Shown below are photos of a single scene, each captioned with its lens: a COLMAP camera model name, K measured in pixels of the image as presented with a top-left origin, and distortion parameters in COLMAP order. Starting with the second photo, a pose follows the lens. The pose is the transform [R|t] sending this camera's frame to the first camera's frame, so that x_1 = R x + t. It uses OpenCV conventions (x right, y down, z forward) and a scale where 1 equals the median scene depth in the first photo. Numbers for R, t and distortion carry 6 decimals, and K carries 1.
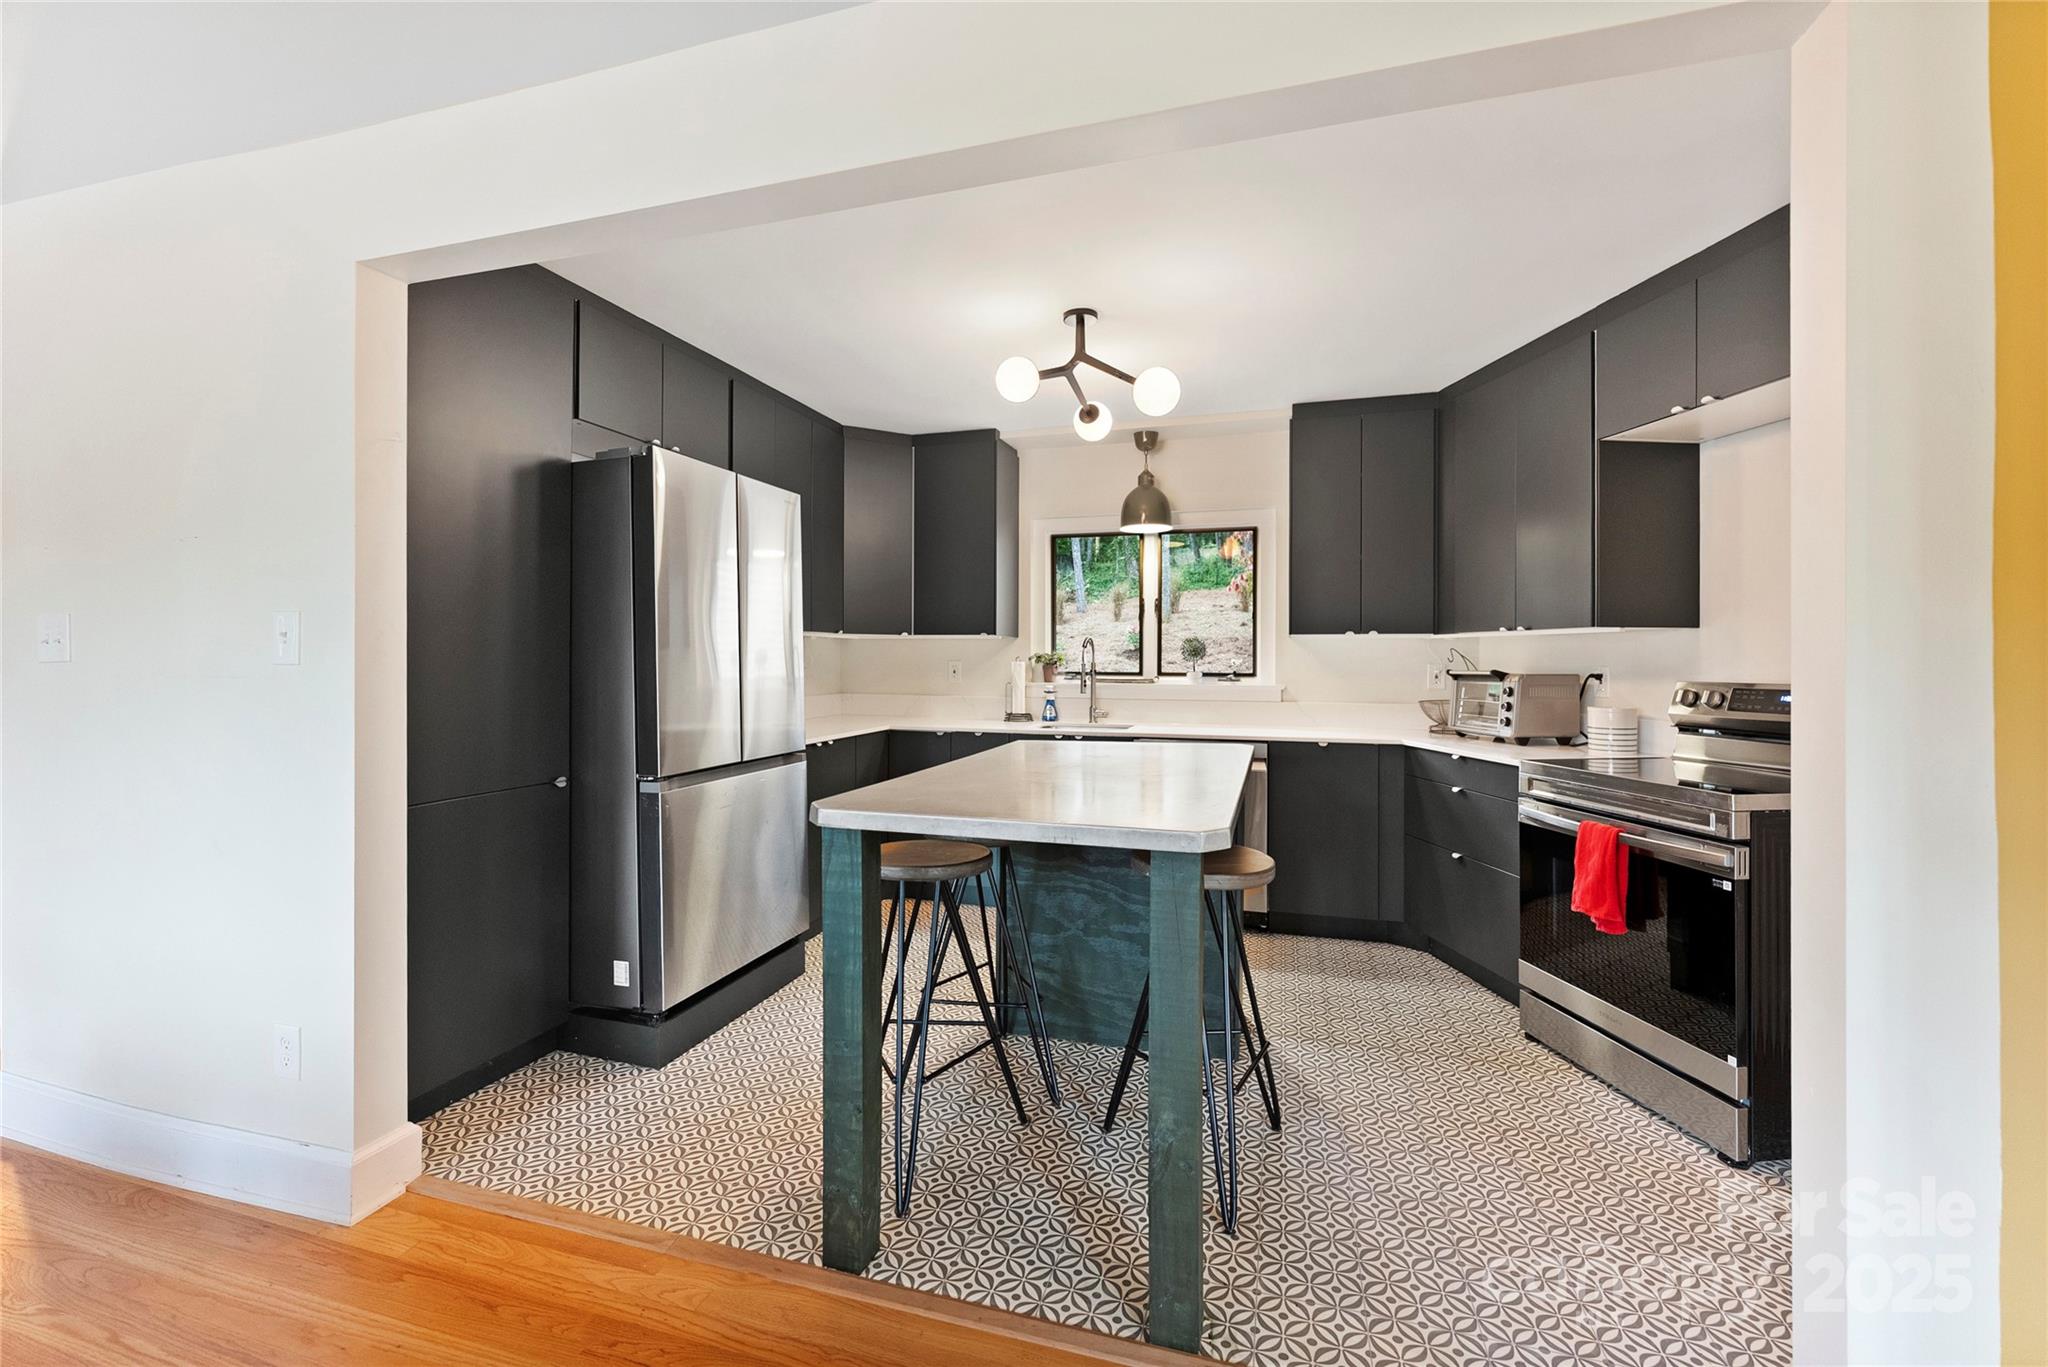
lens RADIAL K [[837.6, 0, 1033.3], [0, 837.6, 674.8], [0, 0, 1]] dist [0.001143, 0.000151]
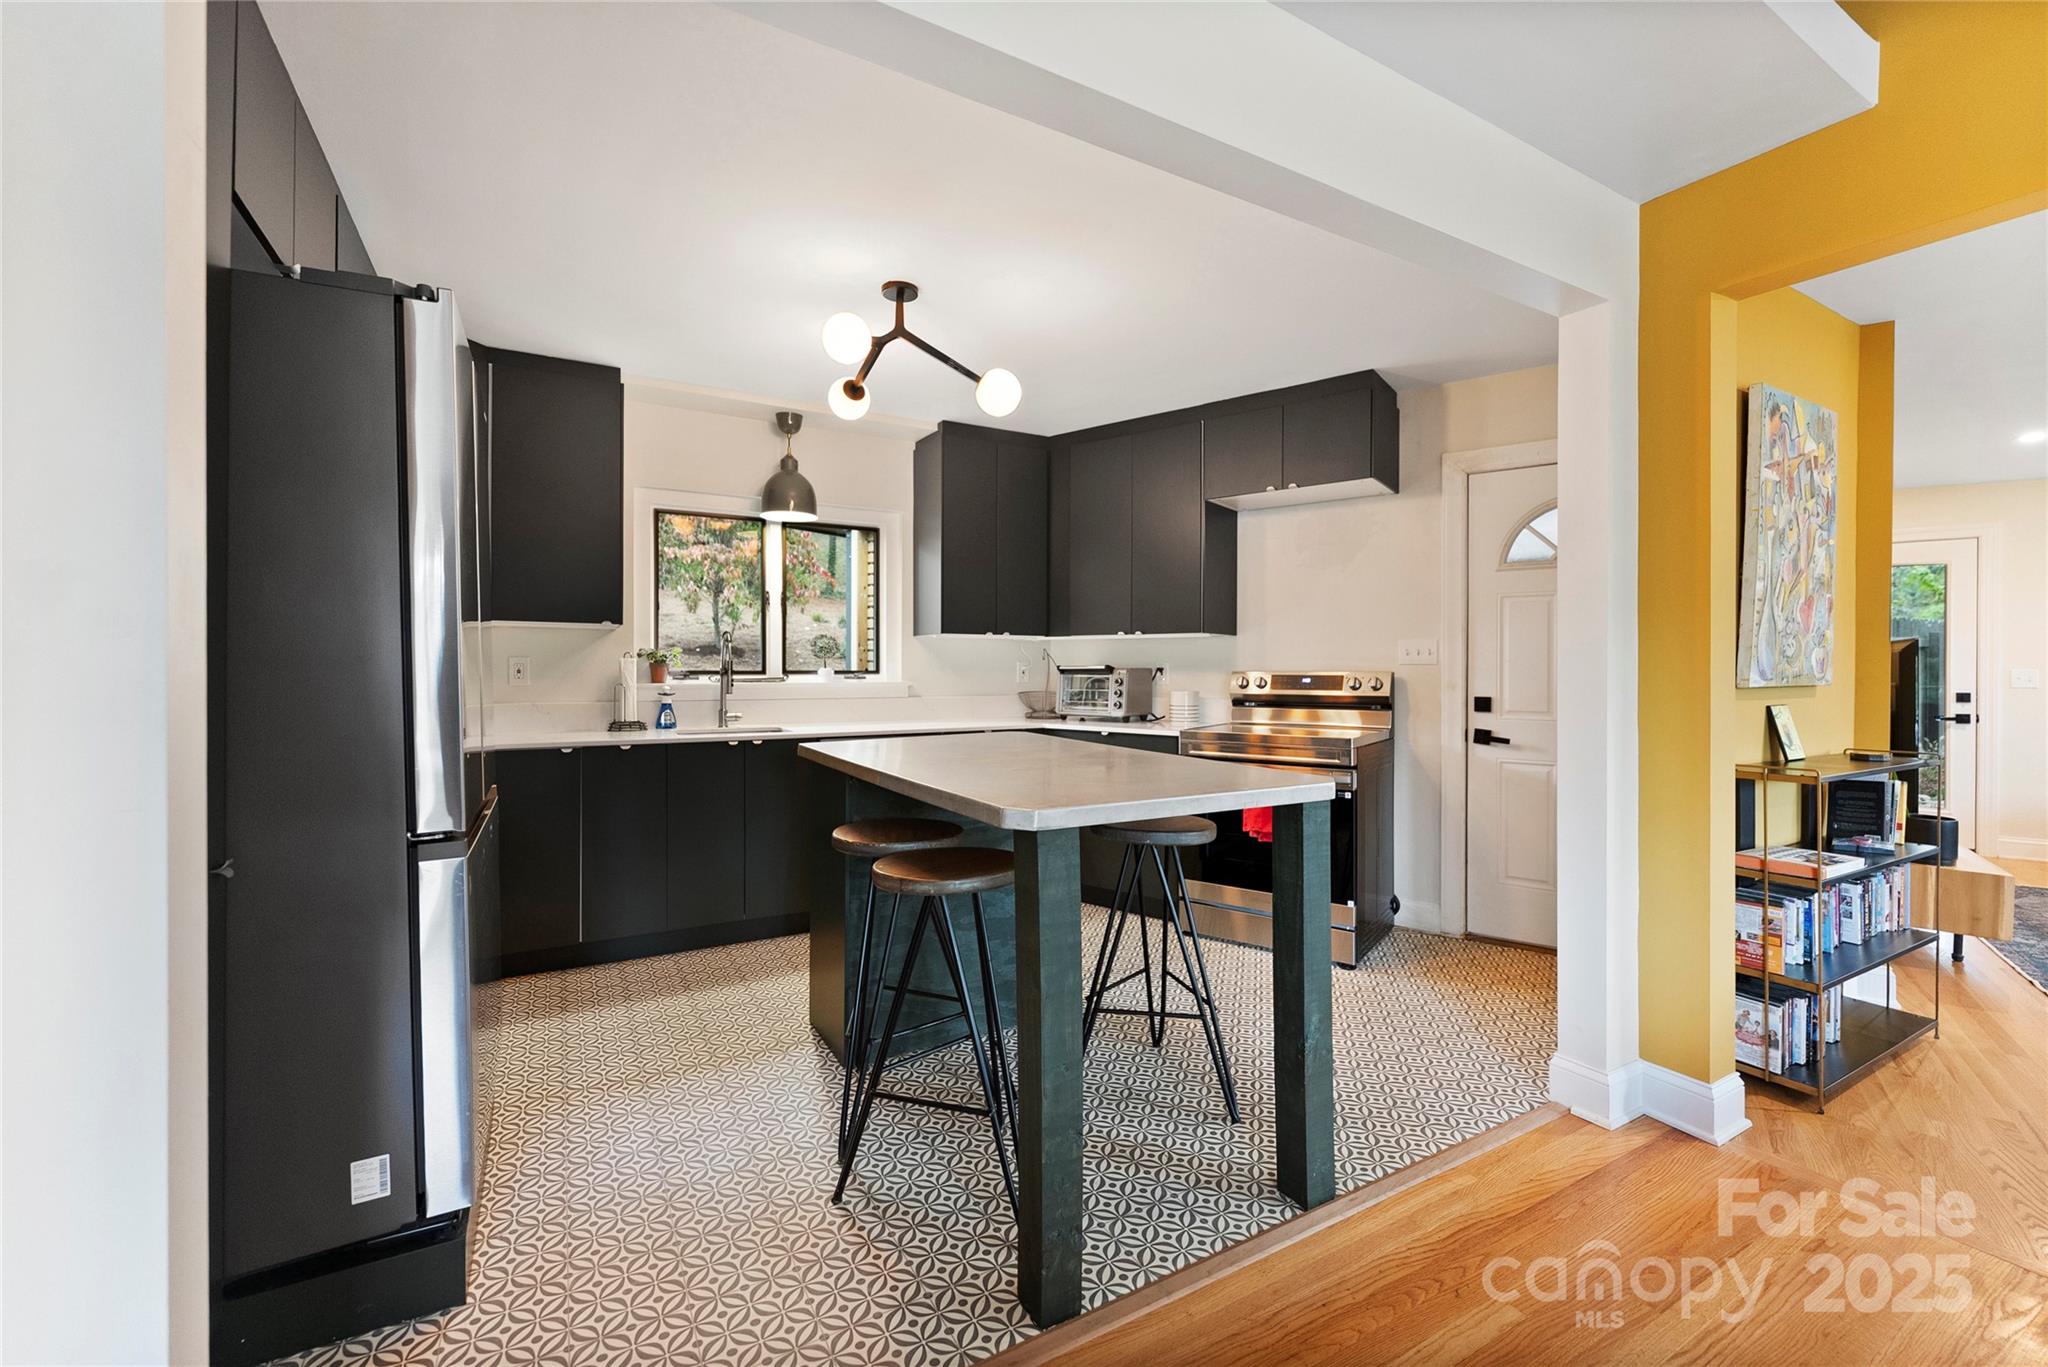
lens RADIAL K [[837.6, 0, 1032.7], [0, 837.6, 675.3], [0, 0, 1]] dist [0.001143, 0.000151]
pose [[0.684284, -0.007501, 0.729177, -0.410491], [0.012975, 0.999914, -0.001889, 0.009467], [-0.729100, 0.010754, 0.684323, 0.185807]]
